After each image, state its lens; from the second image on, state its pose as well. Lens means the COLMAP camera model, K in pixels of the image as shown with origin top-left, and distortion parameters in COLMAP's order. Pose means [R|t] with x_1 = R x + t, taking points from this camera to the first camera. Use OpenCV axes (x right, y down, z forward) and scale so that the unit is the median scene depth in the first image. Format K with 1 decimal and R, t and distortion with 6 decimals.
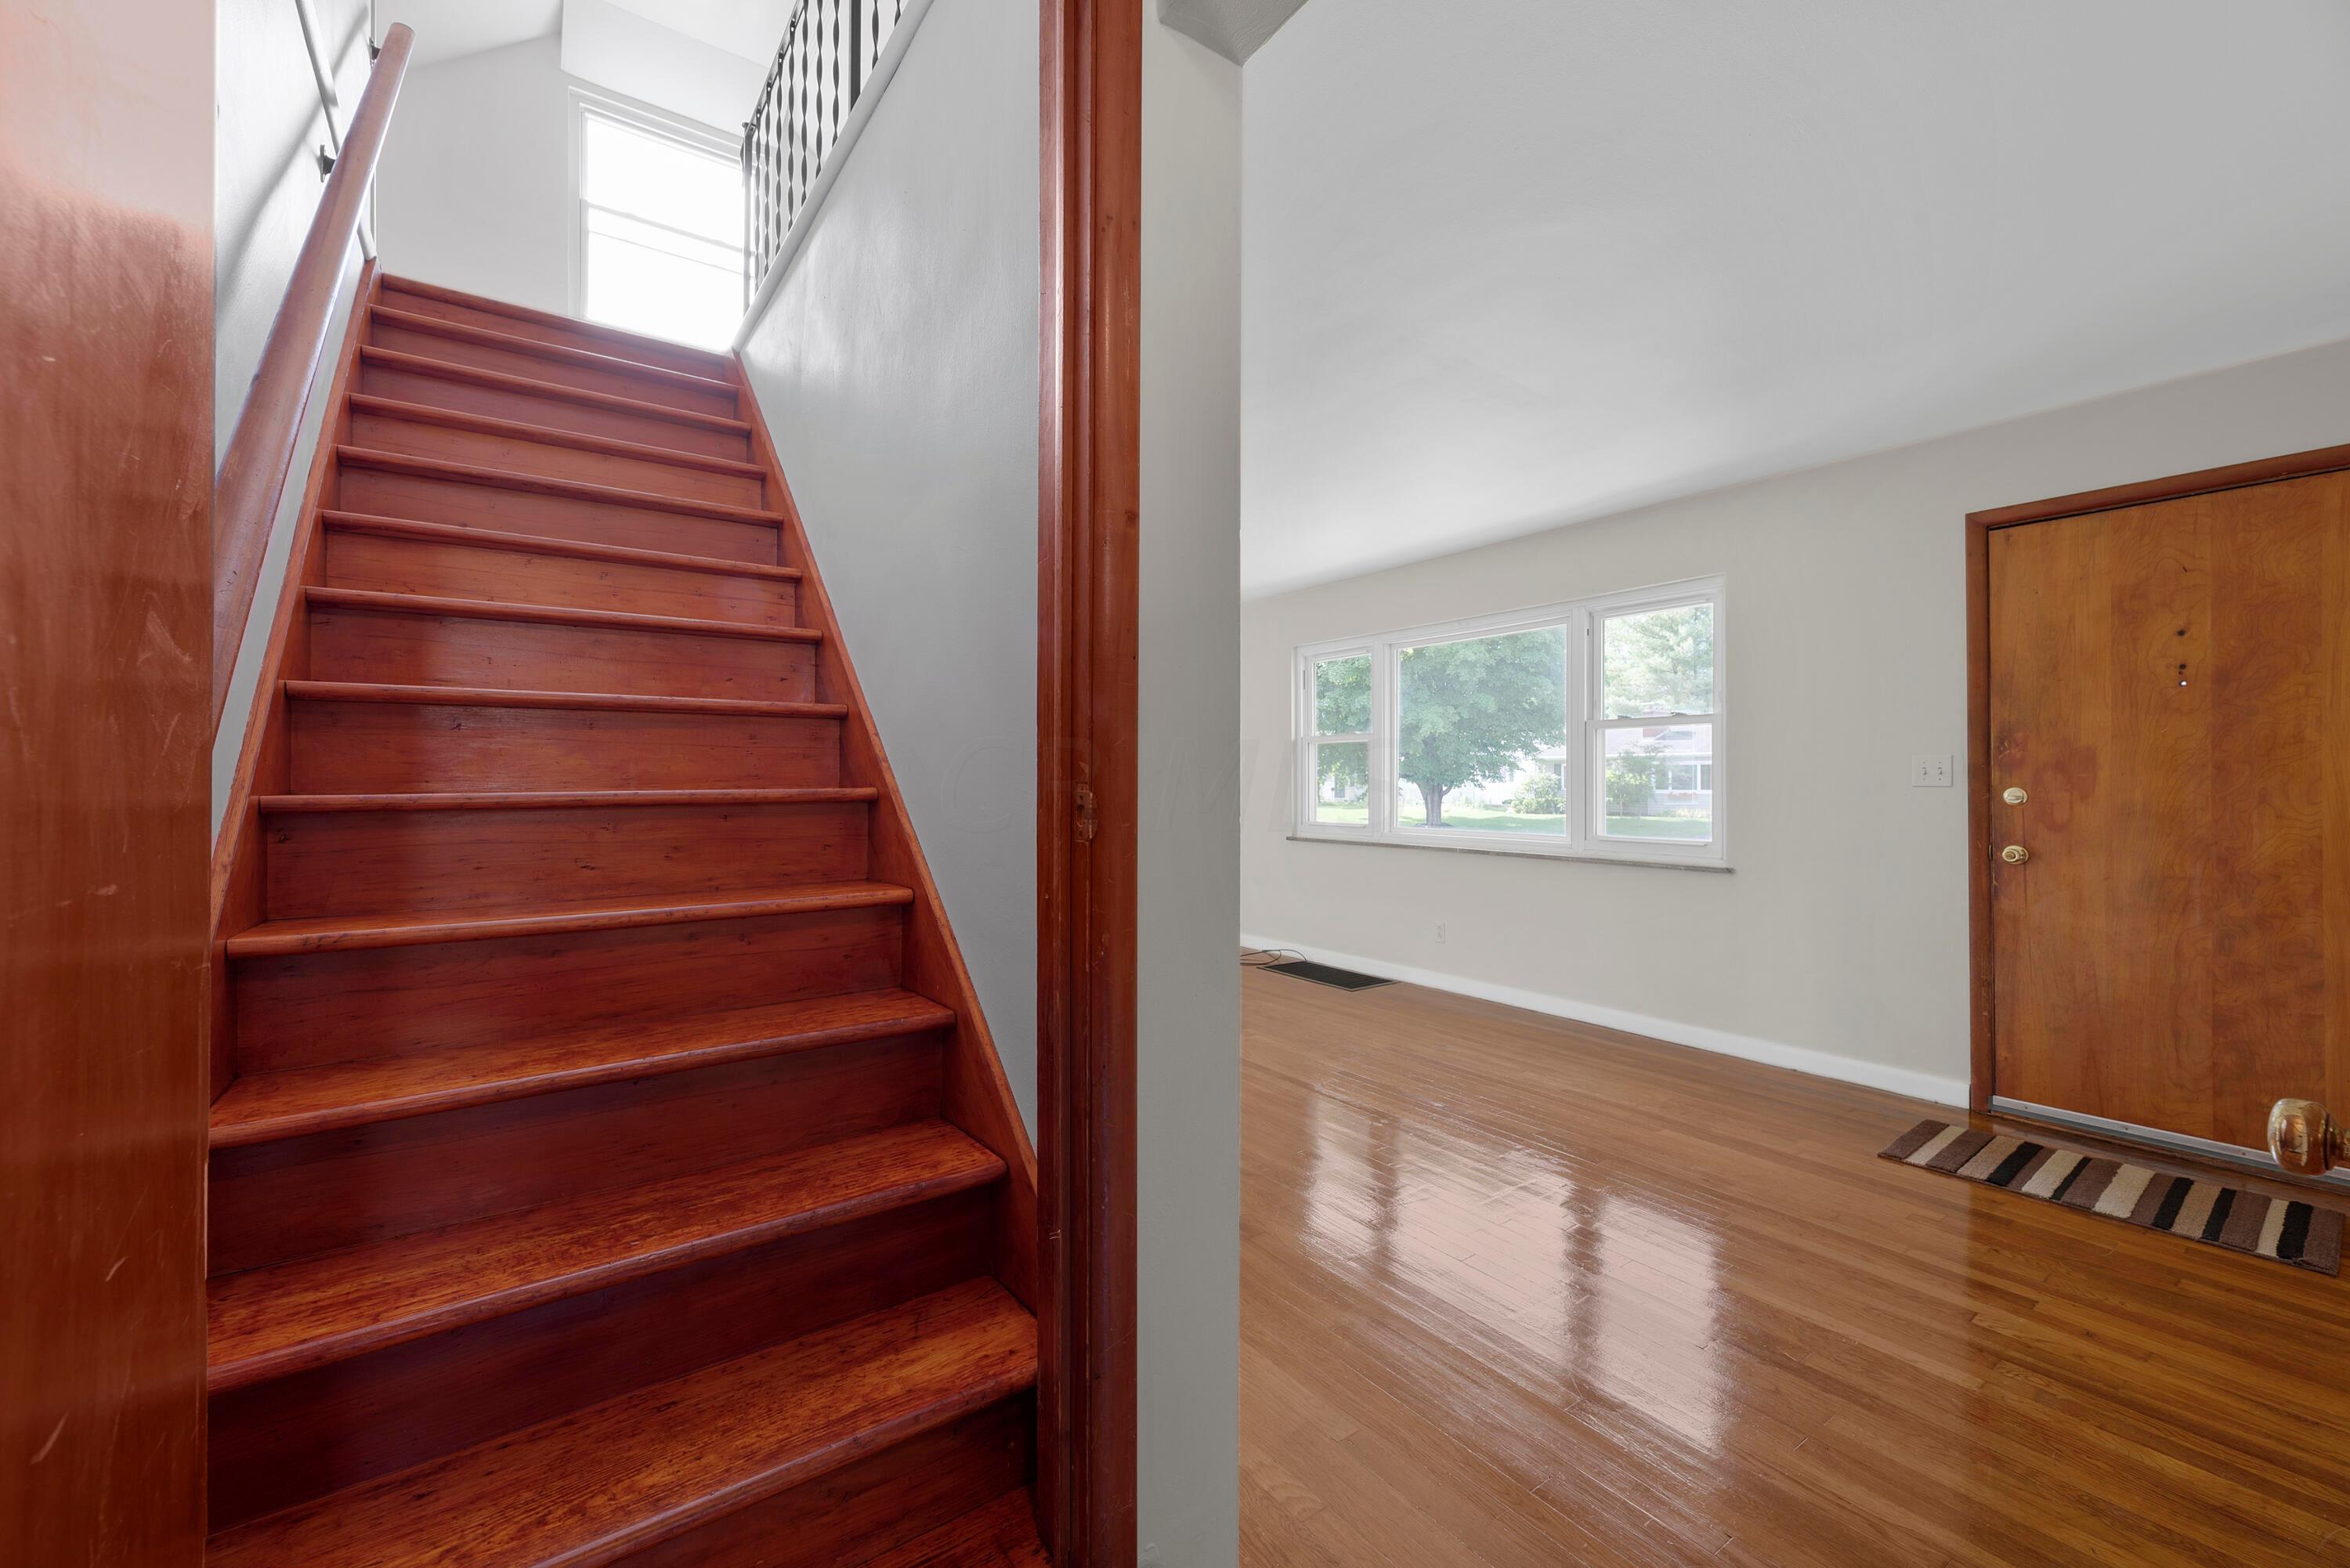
lens RADIAL K [[932.5, 0, 1169.2], [0, 932.5, 779.5], [0, 0, 1]] dist [0.001778, 0.000218]
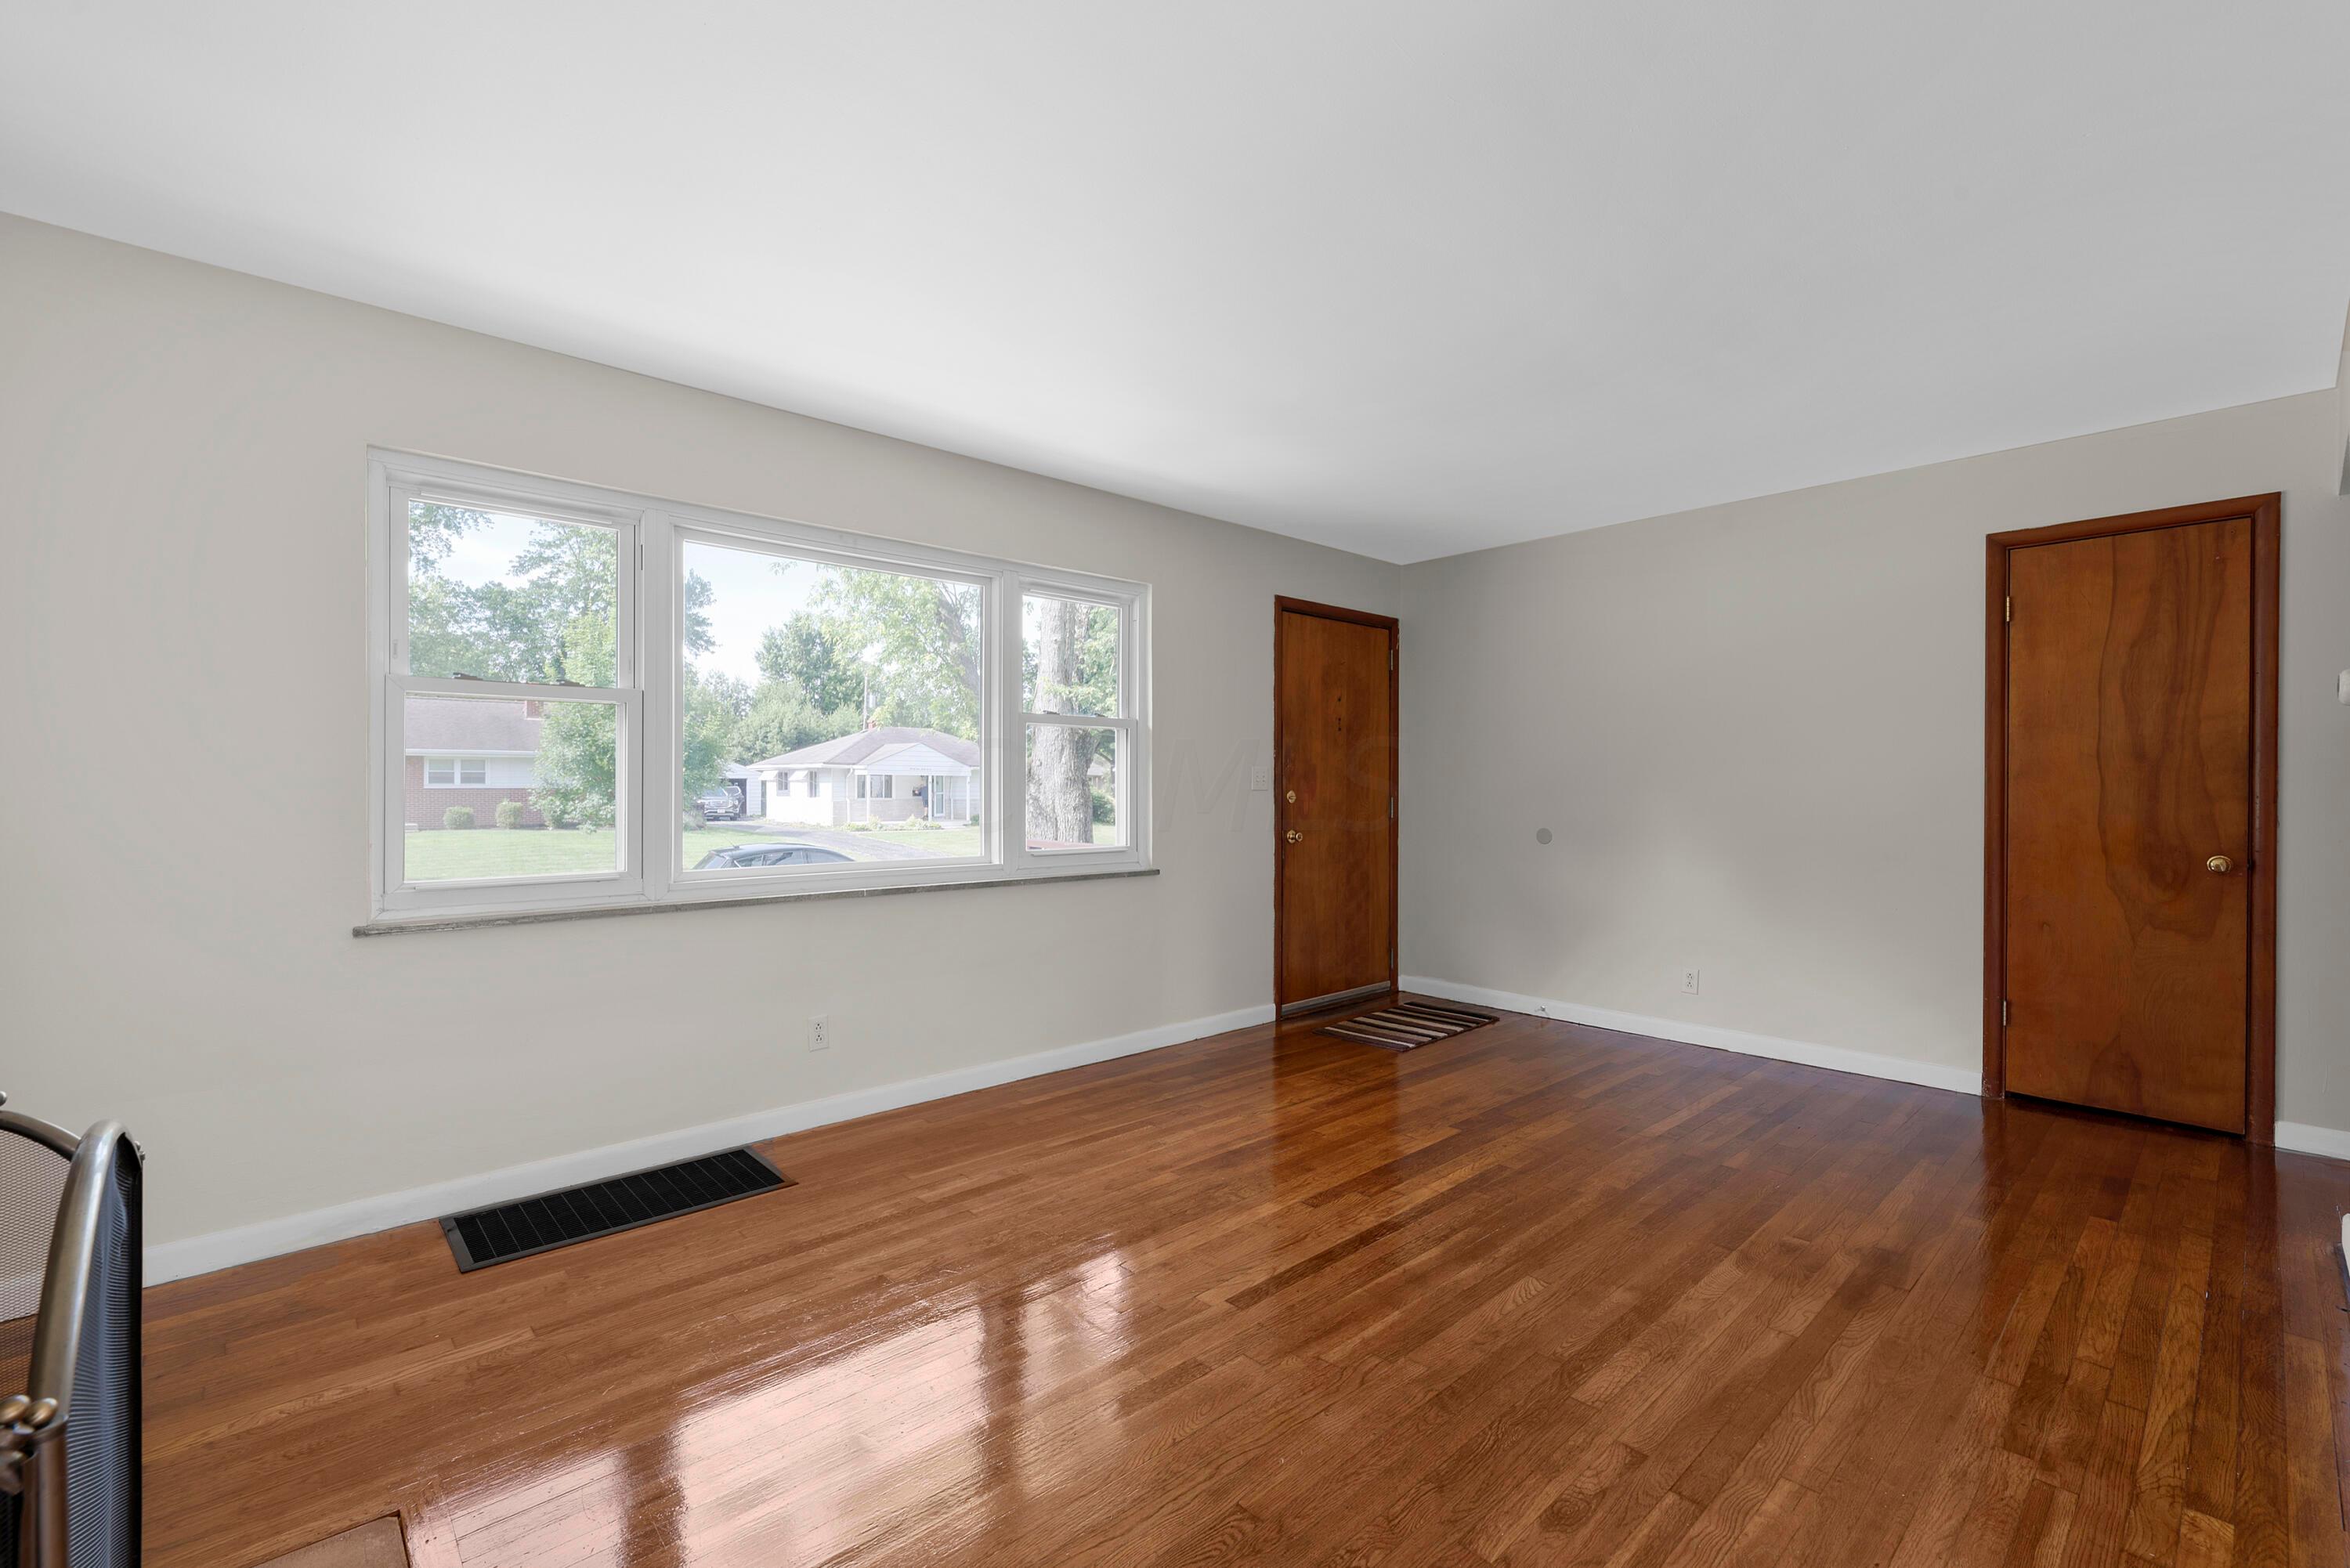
lens RADIAL K [[998.5, 0, 1176.6], [0, 998.5, 791.0], [0, 0, 1]] dist [-0.000676, 0.000003]
pose [[-0.125633, -0.008109, 0.992044, -0.606287], [-0.005895, 0.999955, 0.007427, -0.001832], [-0.992059, -0.004915, -0.125675, 1.330676]]
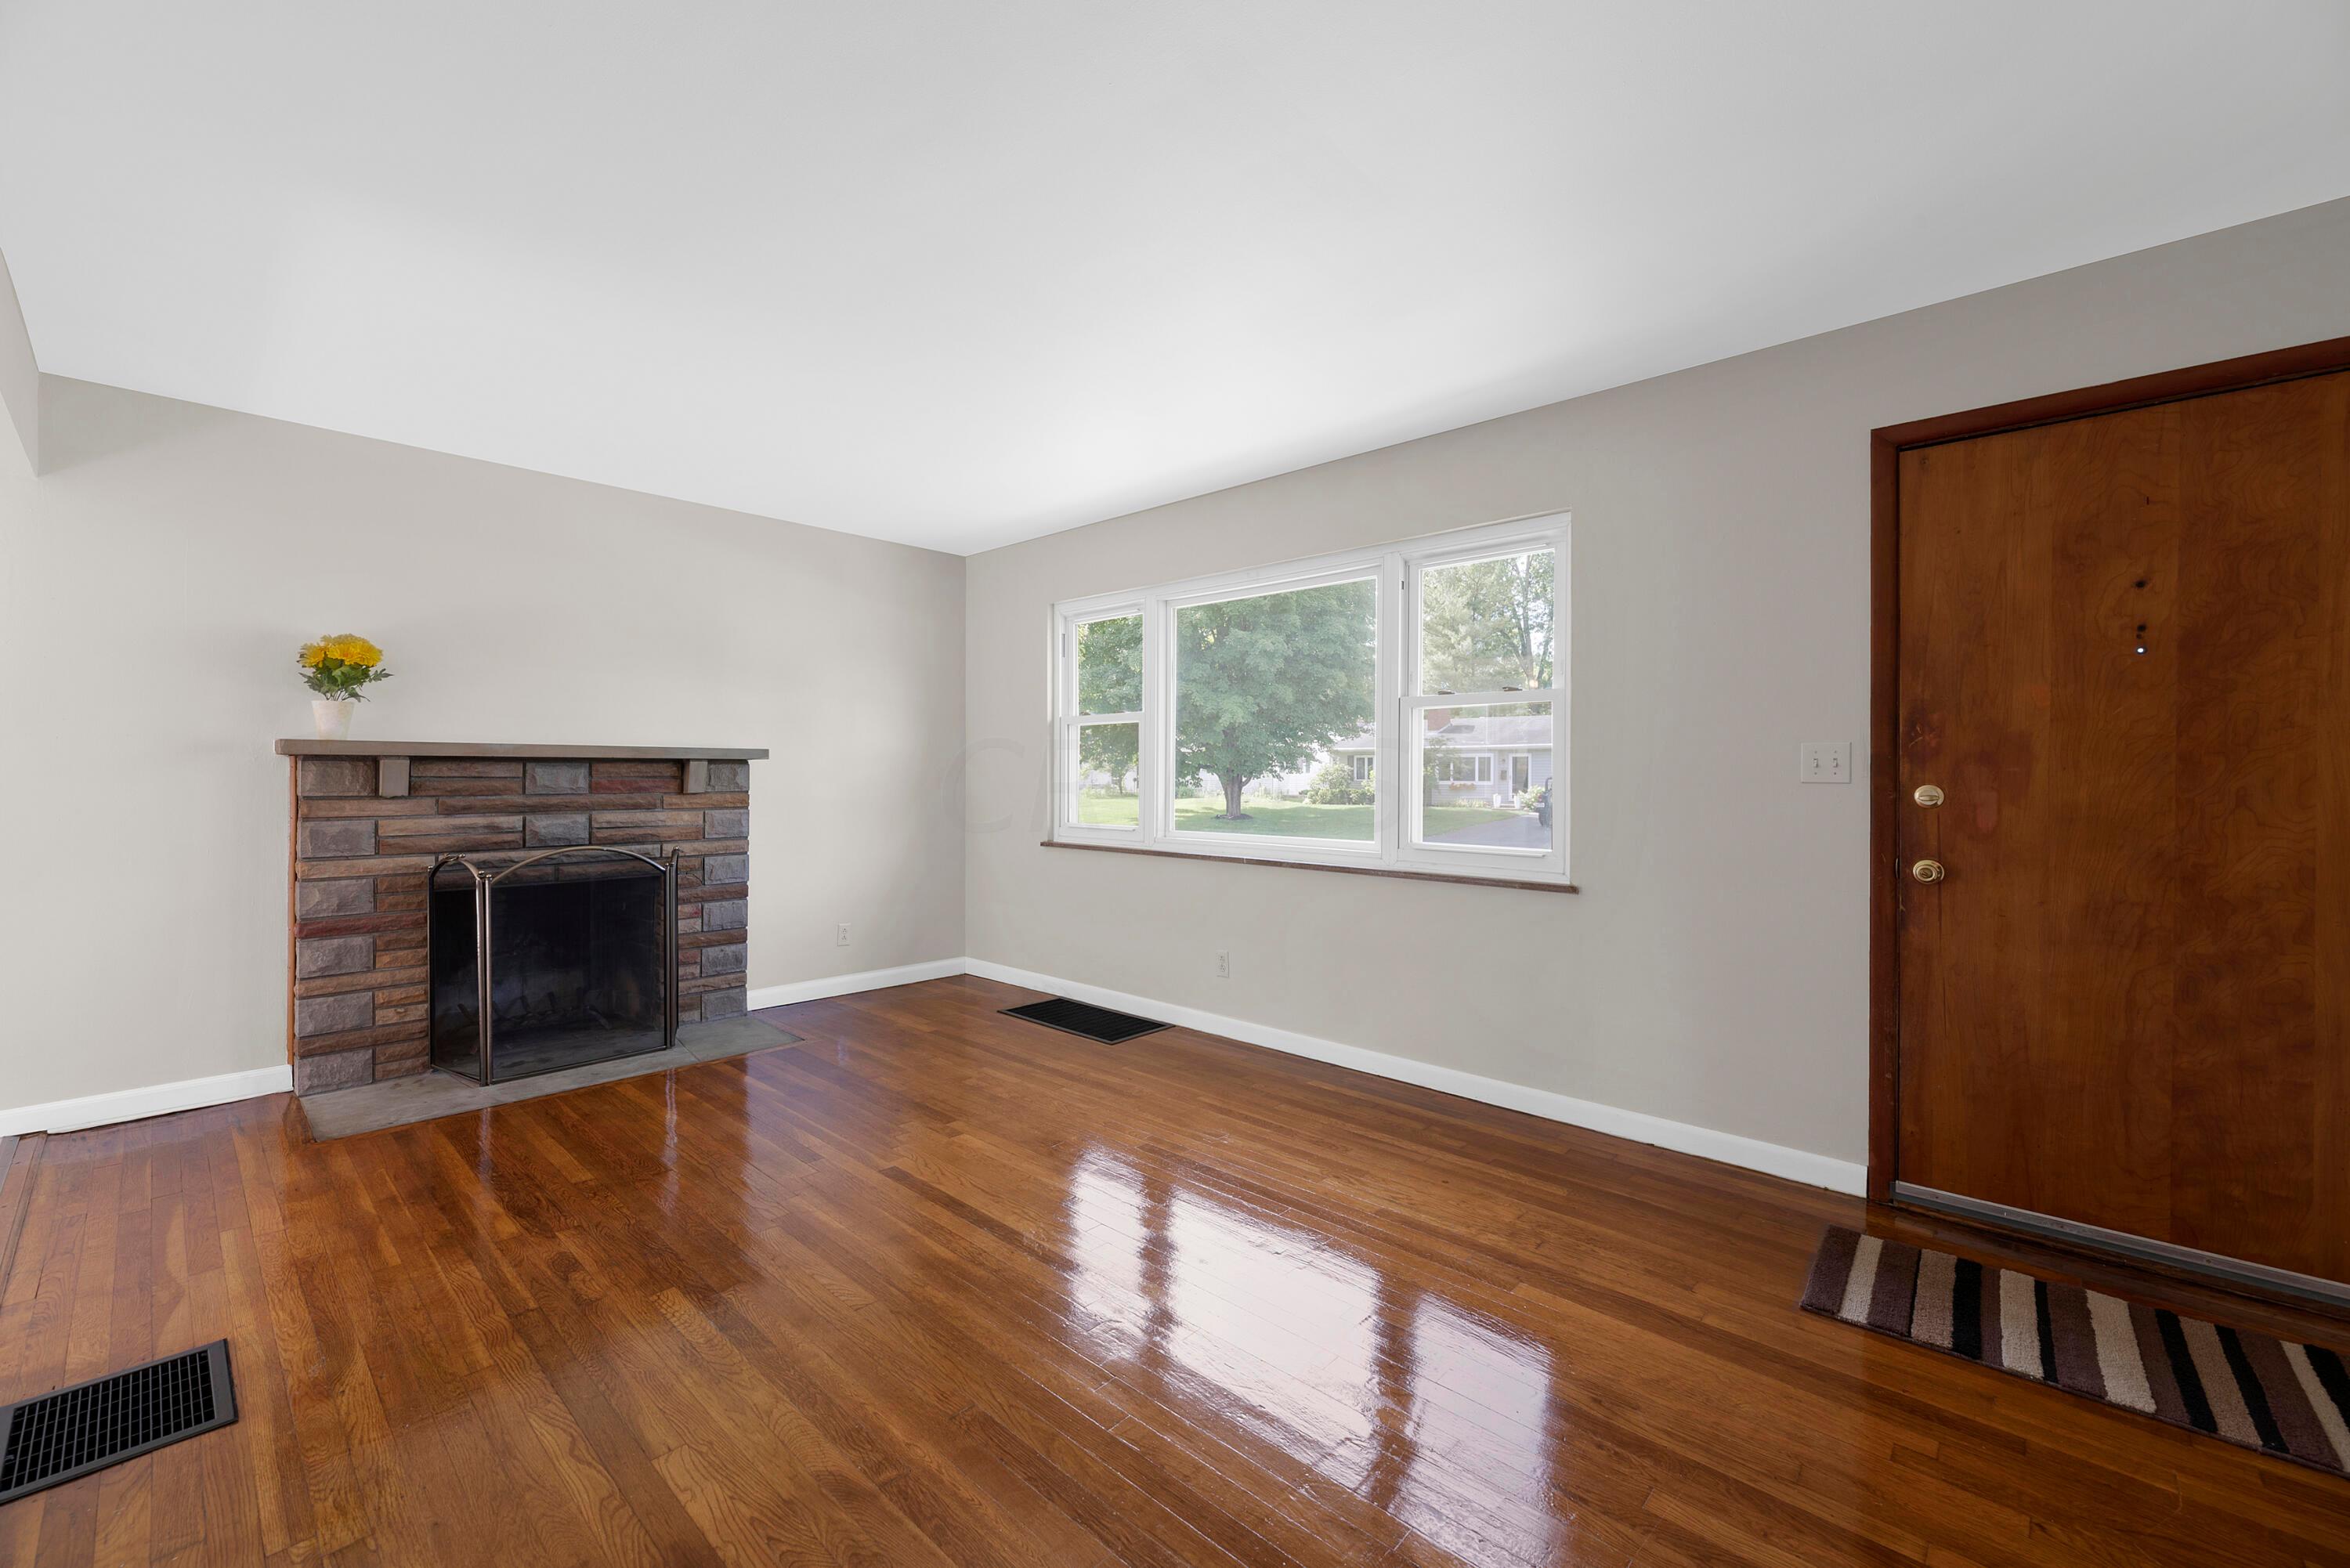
lens RADIAL K [[950.3, 0, 1163.2], [0, 950.3, 781.4], [0, 0, 1]] dist [-0.000641, 0.000044]
pose [[0.979909, 0.001330, 0.199441, 0.124388], [-0.003834, 0.999919, 0.012171, -0.001287], [-0.199409, -0.012691, 0.979834, 0.344953]]
